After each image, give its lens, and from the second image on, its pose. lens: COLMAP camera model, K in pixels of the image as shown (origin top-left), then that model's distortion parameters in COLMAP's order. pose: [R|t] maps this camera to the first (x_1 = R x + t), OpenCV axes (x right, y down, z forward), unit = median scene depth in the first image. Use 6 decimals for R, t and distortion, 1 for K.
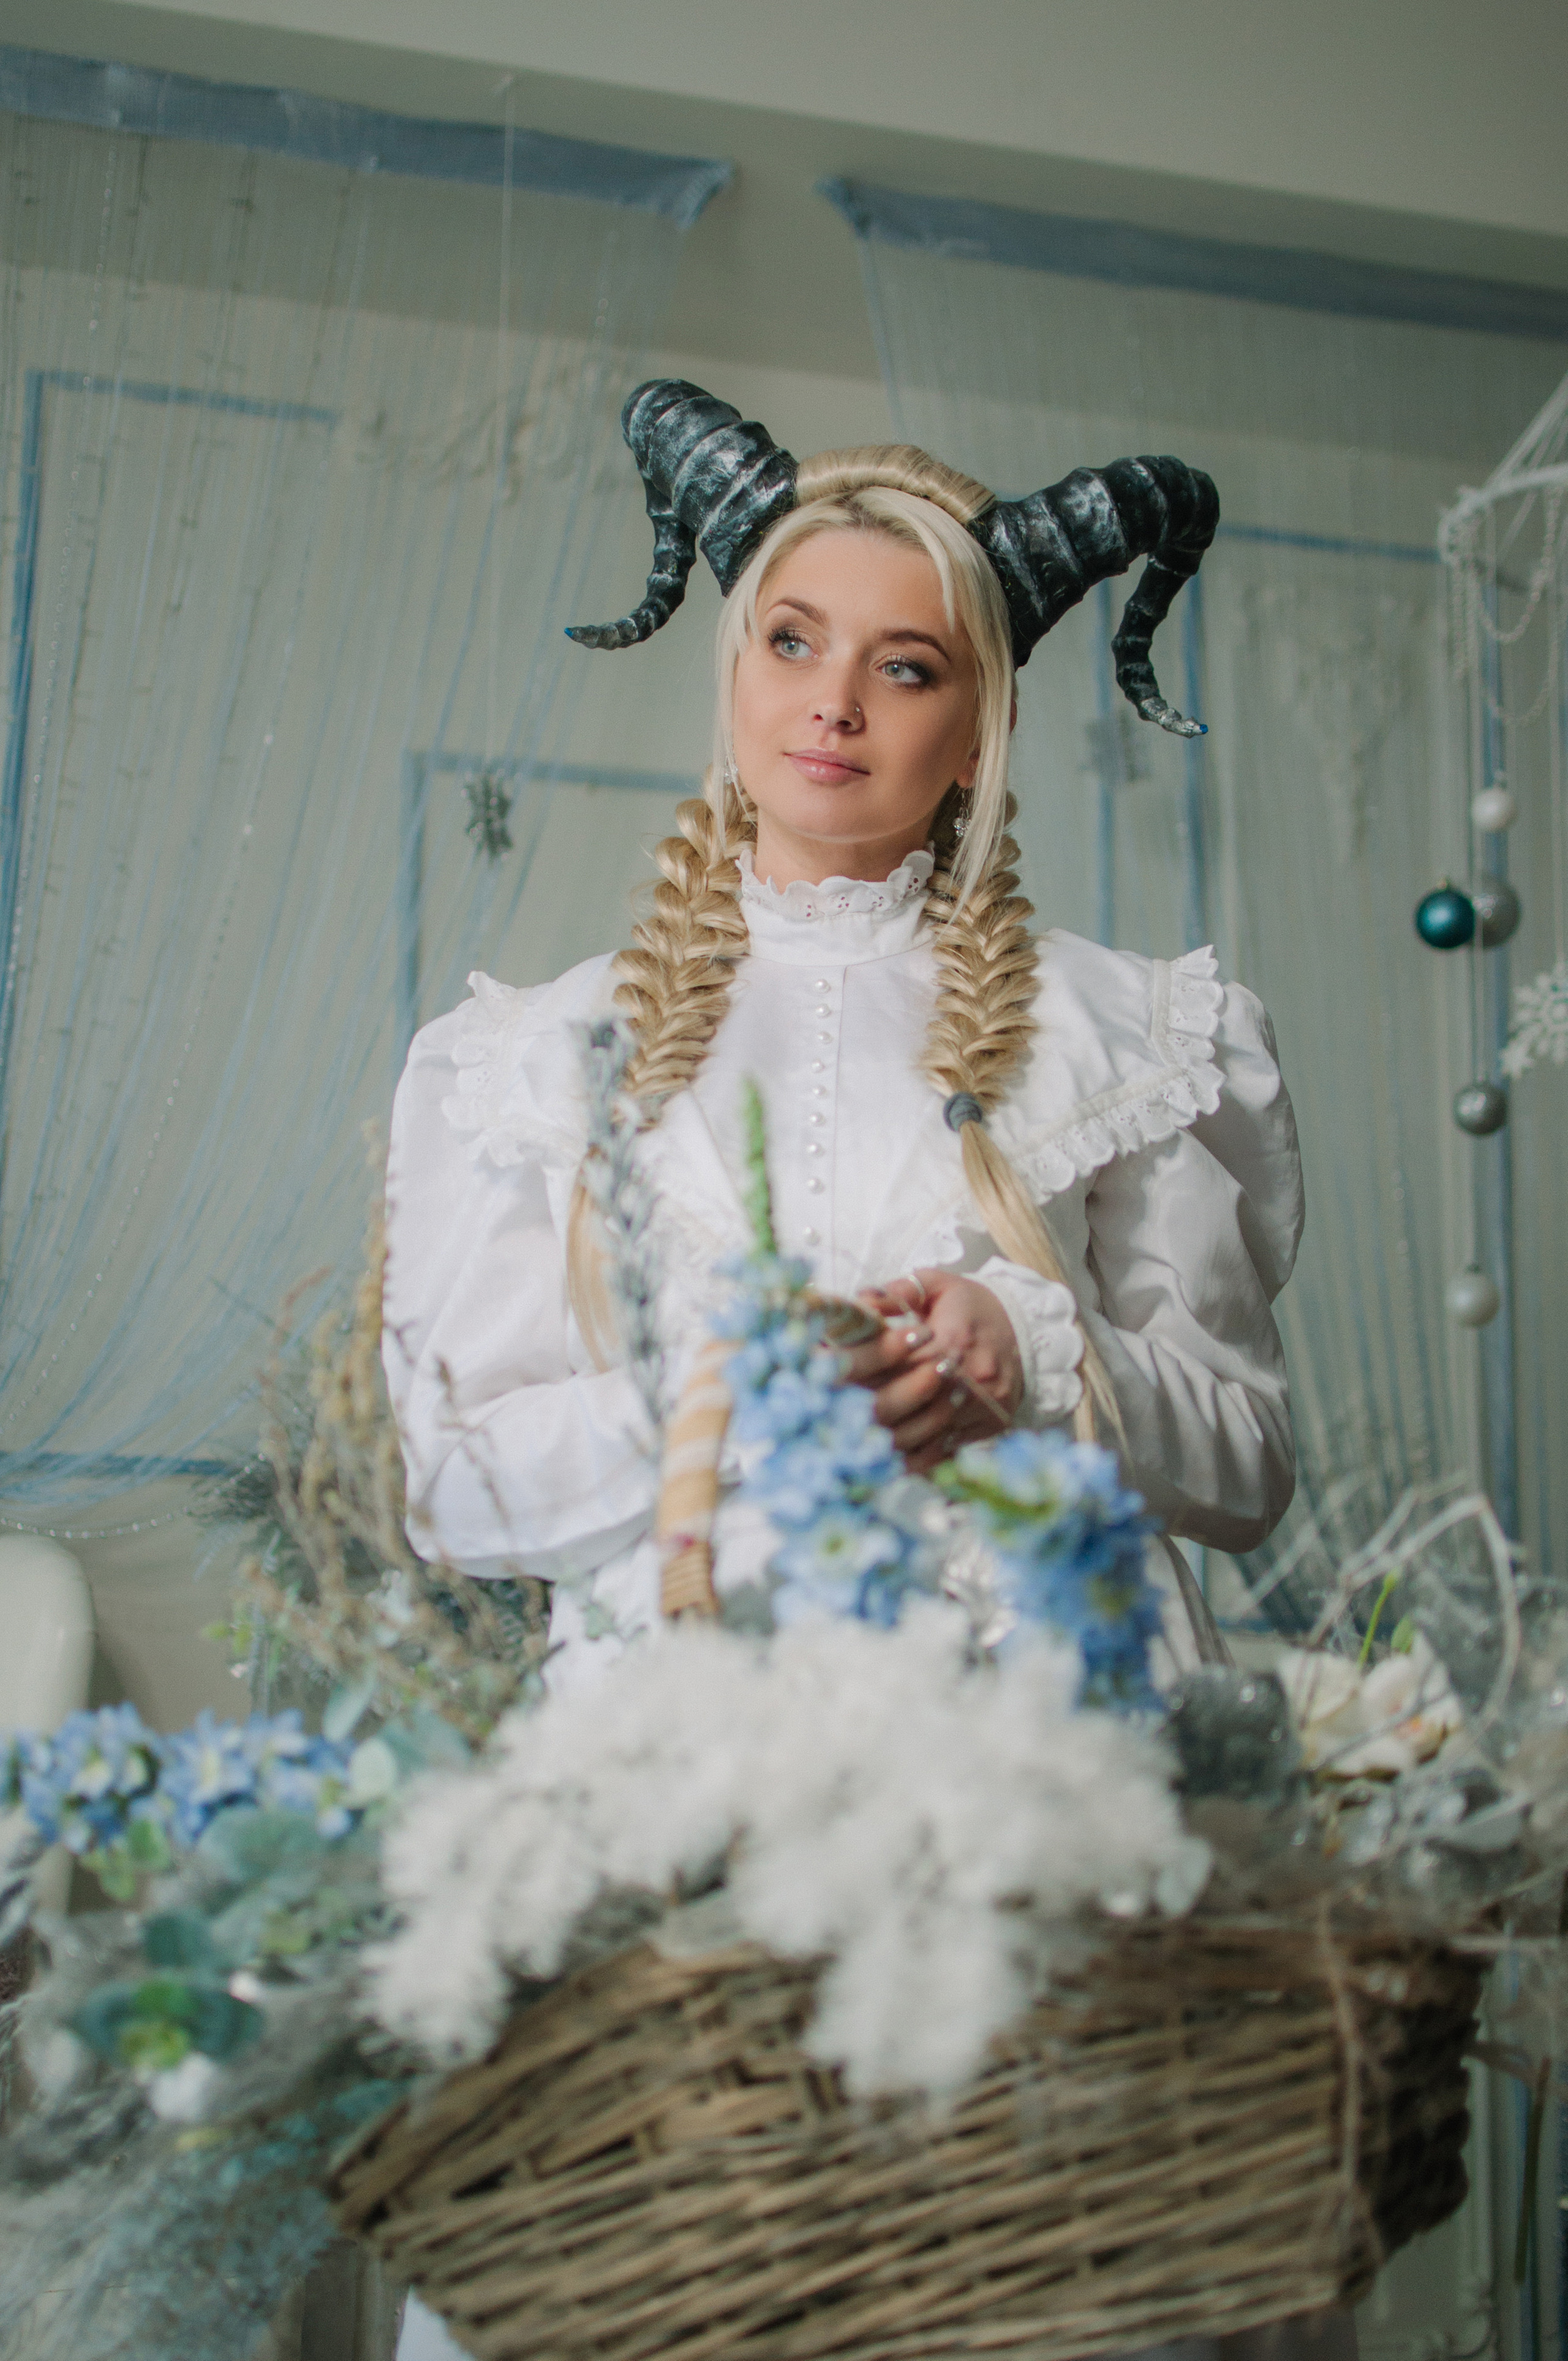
lens RADIAL K [[3741.7, 0, 784.0], [0, 3741.7, 1180.5], [0, 0, 1]] dist [0.016918, 0.057650]
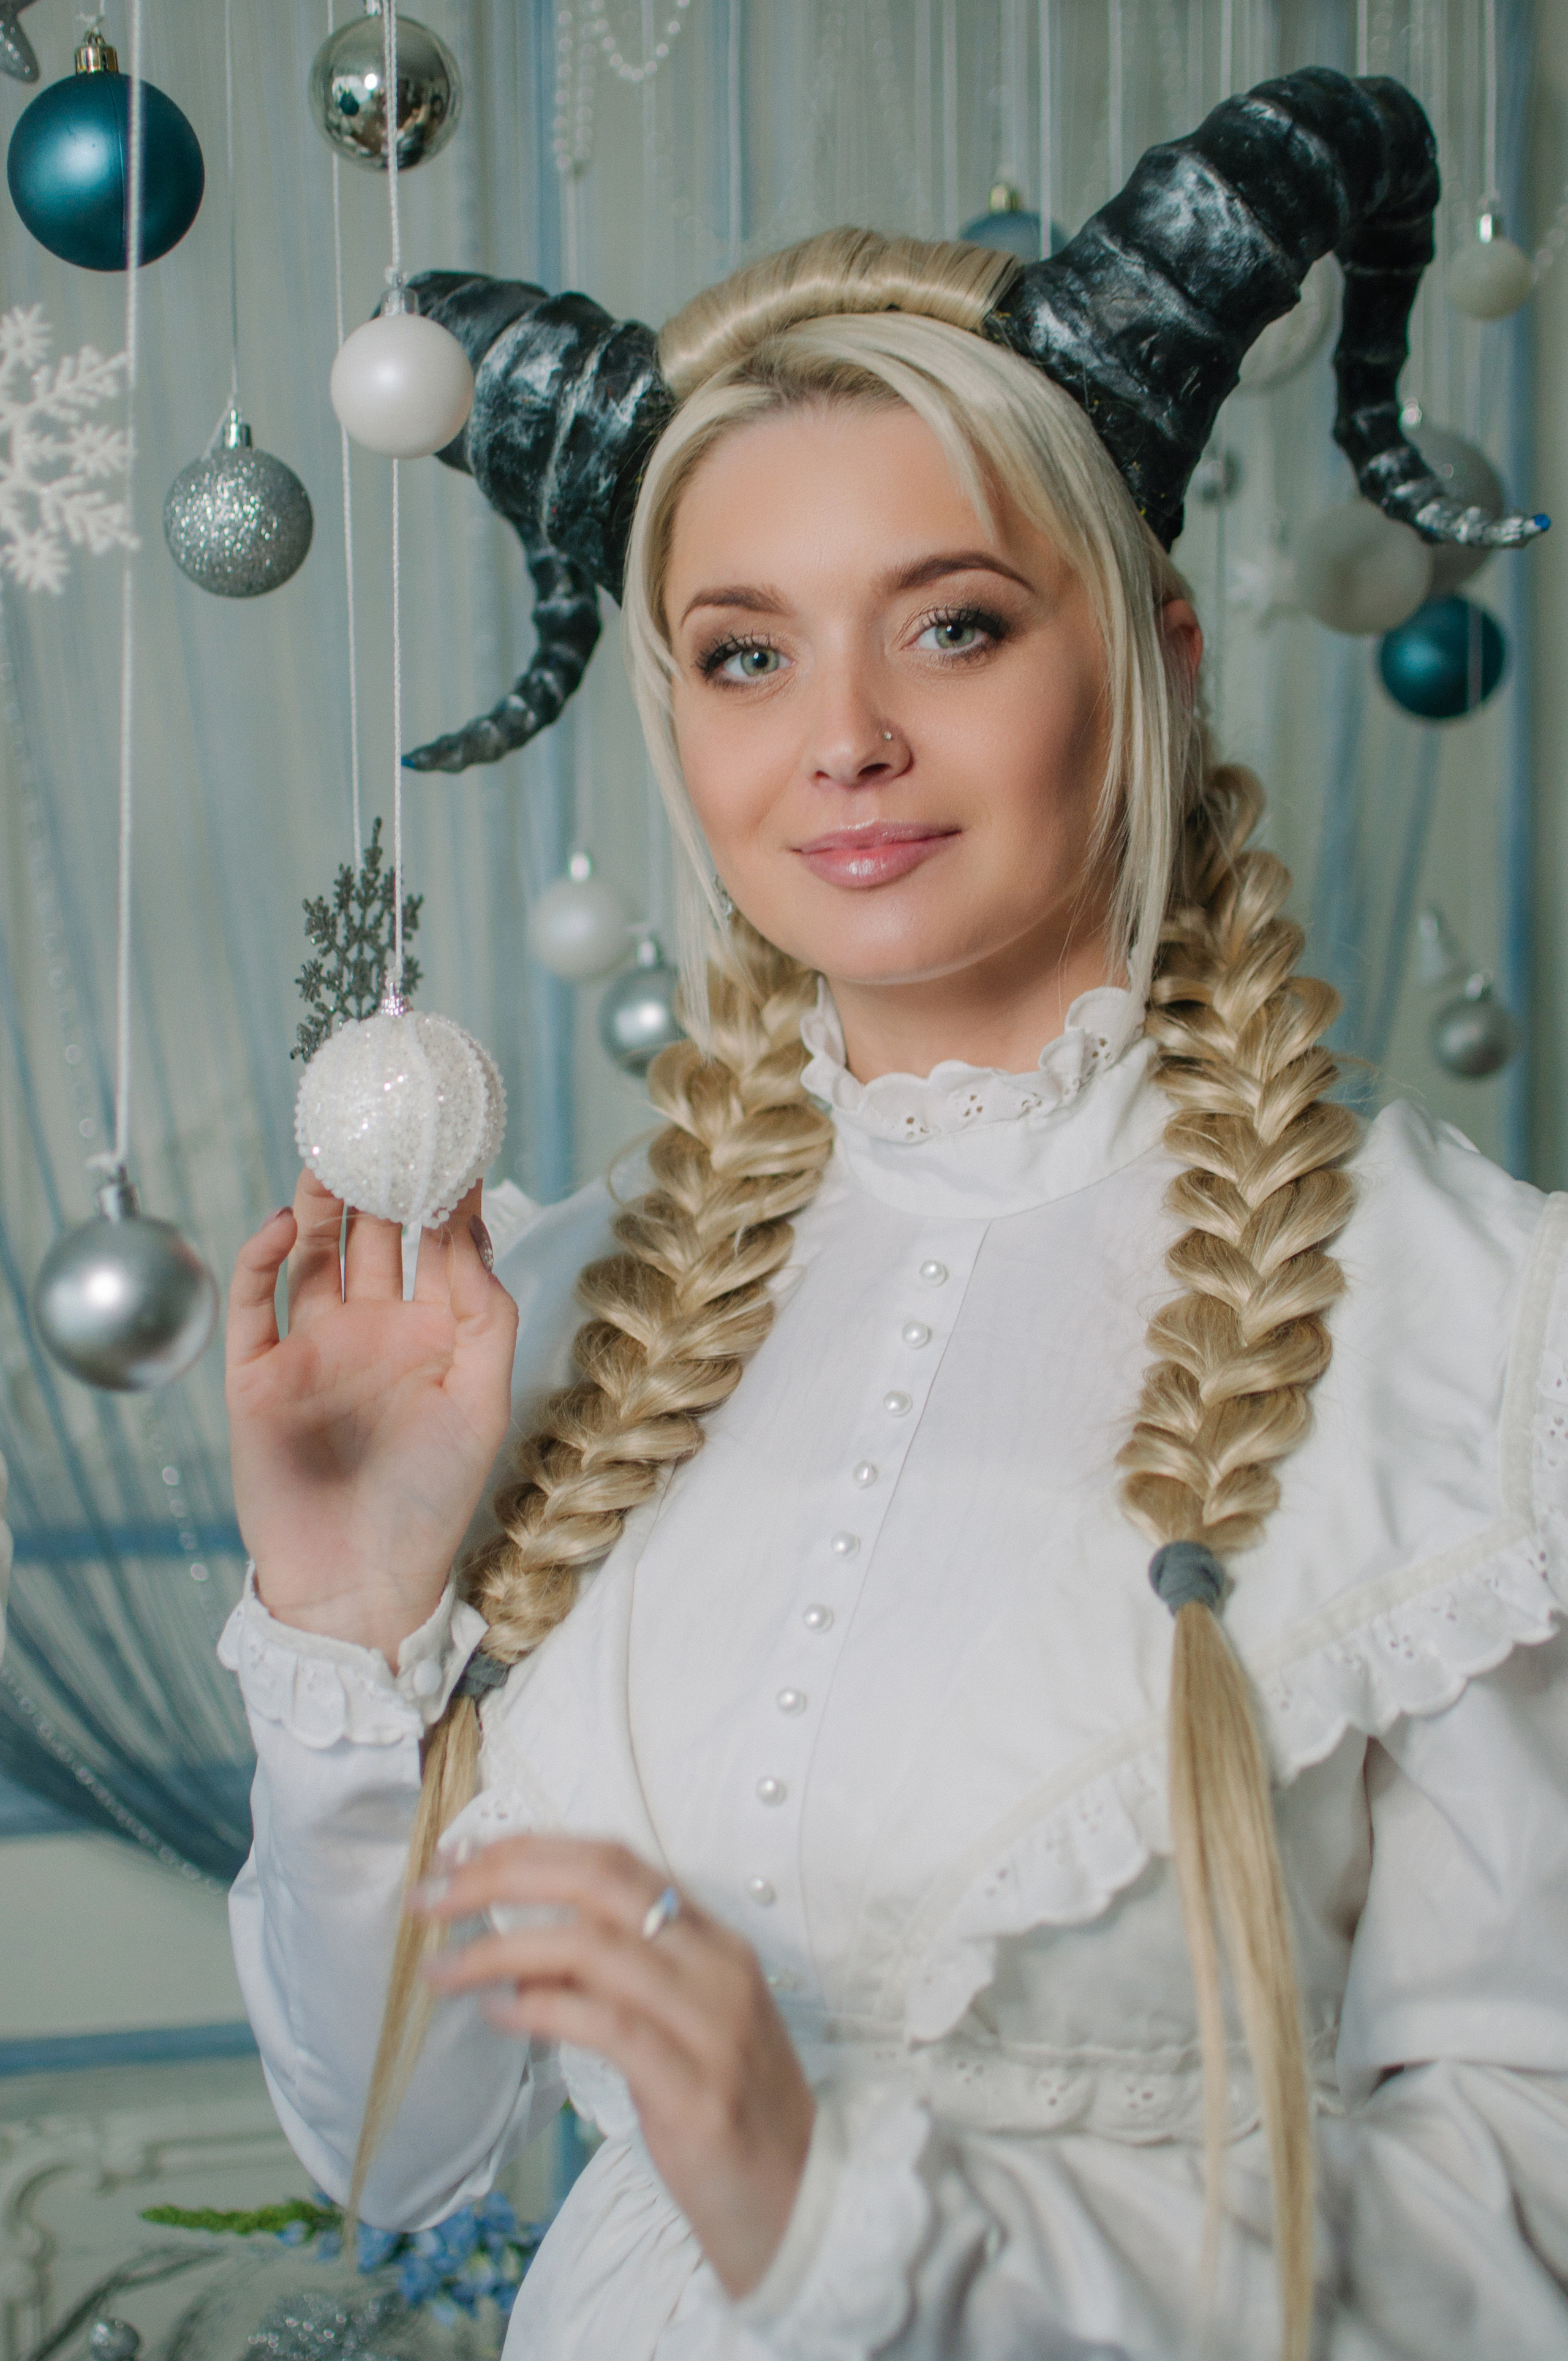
lens RADIAL K [[3569.5, 0, 712.8], [0, 3569.5, 1180.5], [0, 0, 1]] dist [-0.026867, -0.136010]
pose [[0.927960, -0.326763, -0.179210, 0.063846], [0.330566, 0.943739, -0.009077, -0.067904], [0.172094, -0.050818, 0.983769, 0.484089]]
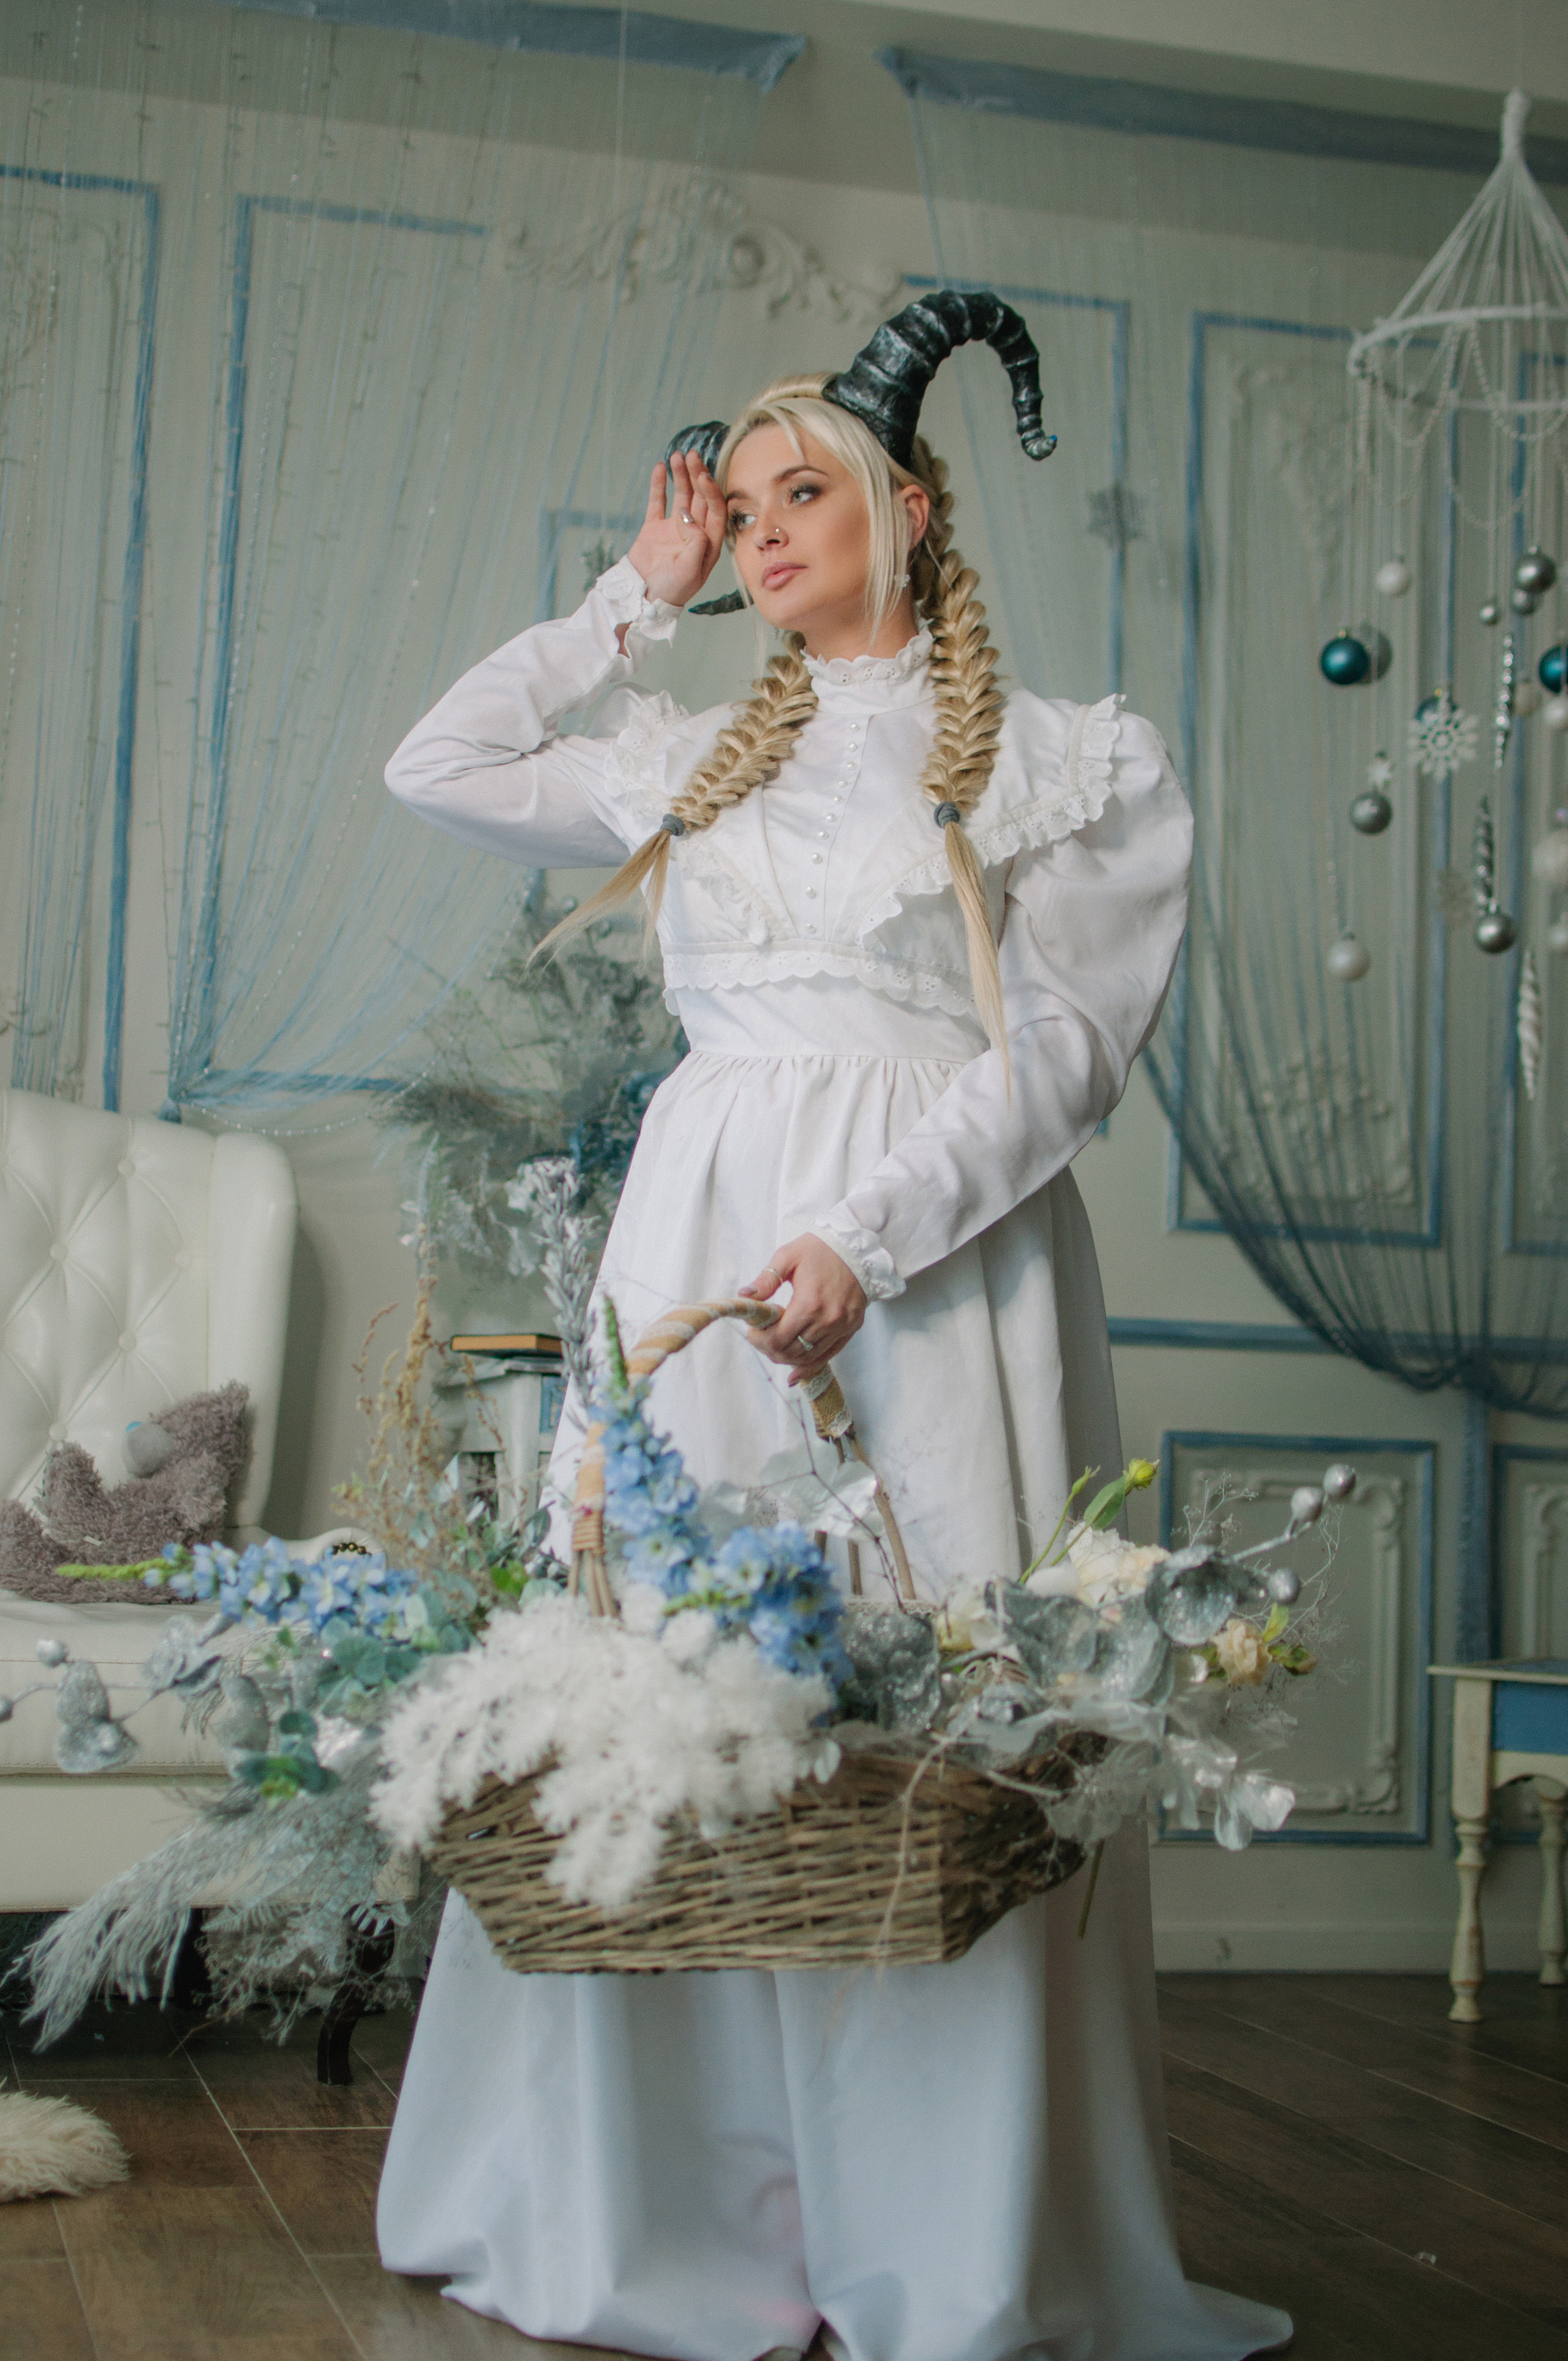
lens RADIAL K [[3741.7, 0, 784.0], [0, 3741.7, 1180.5], [0, 0, 1]] dist [0.016918, 0.057650]
pose [[0.999123, 0.014068, -0.039437, 0.034807], [-0.010640, 0.996255, 0.085809, -0.001854], [0.040497, -0.085315, 0.995531, -0.277051]]
